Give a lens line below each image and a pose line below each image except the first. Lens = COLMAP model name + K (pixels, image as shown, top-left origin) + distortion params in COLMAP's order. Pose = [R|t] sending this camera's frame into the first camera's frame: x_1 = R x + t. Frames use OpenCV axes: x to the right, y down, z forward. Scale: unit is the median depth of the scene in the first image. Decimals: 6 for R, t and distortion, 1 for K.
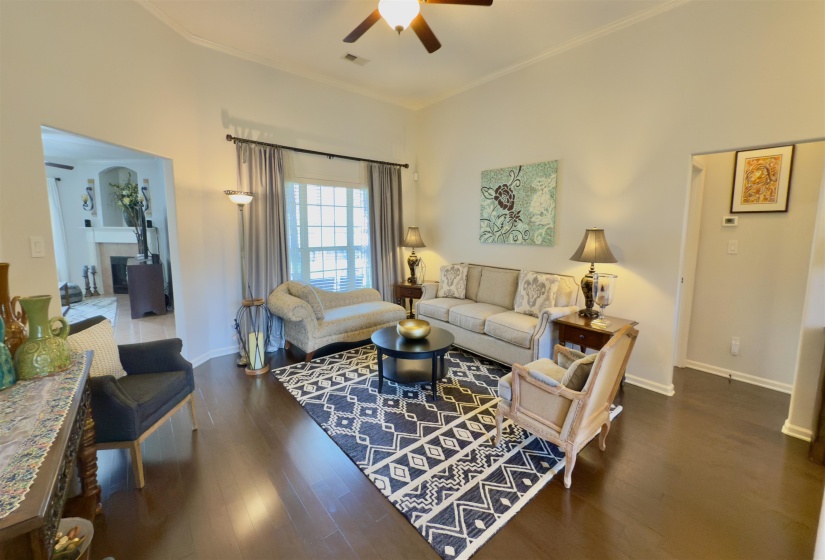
lens RADIAL K [[329.4, 0, 414.0], [0, 329.4, 257.8], [0, 0, 1]] dist [-0.006558, -0.000721]
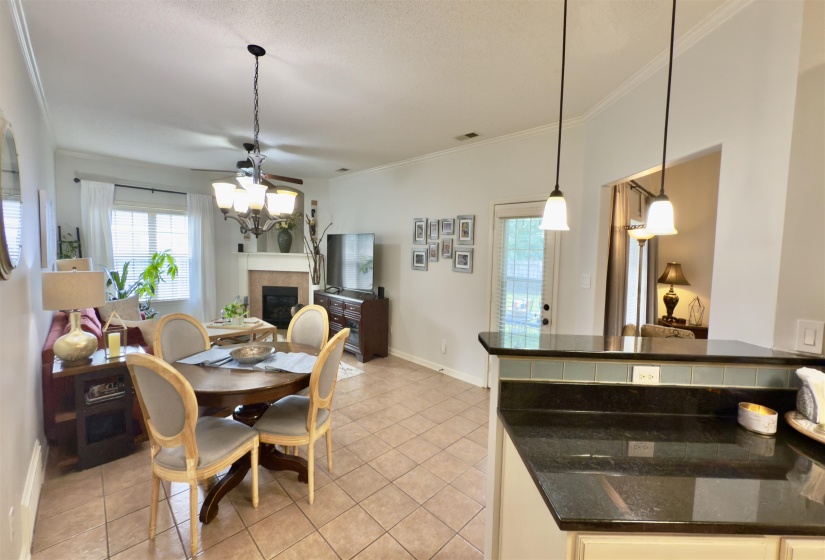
lens RADIAL K [[329.4, 0, 407.6], [0, 329.4, 267.6], [0, 0, 1]] dist [-0.006558, -0.000721]
pose [[0.997699, 0.017087, 0.065616, -1.011237], [-0.014356, 0.999020, -0.041874, -0.036885], [-0.066267, 0.040836, 0.996966, 0.149824]]
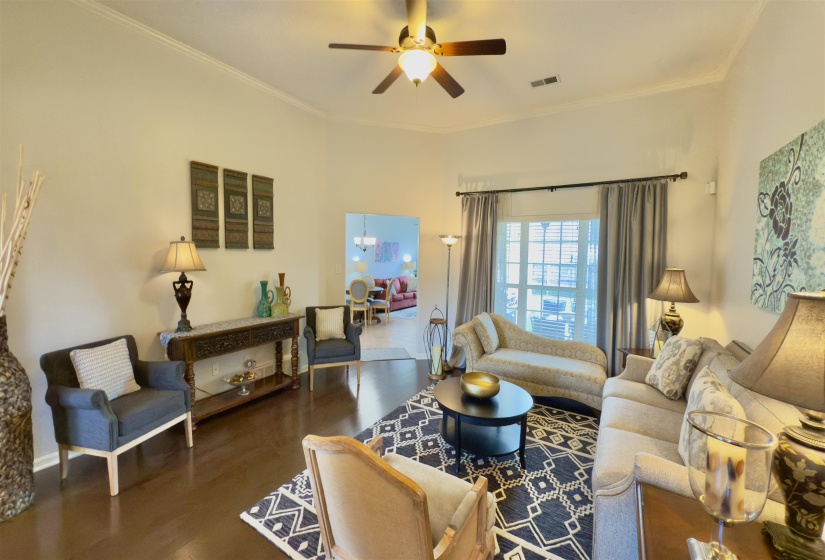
lens RADIAL K [[329.4, 0, 416.1], [0, 329.4, 269.8], [0, 0, 1]] dist [-0.006558, -0.000721]
pose [[0.313185, 0.044669, -0.948641, 0.555119], [-0.108632, 0.994022, 0.010942, -0.055188], [0.943459, 0.099626, 0.316165, 0.401485]]
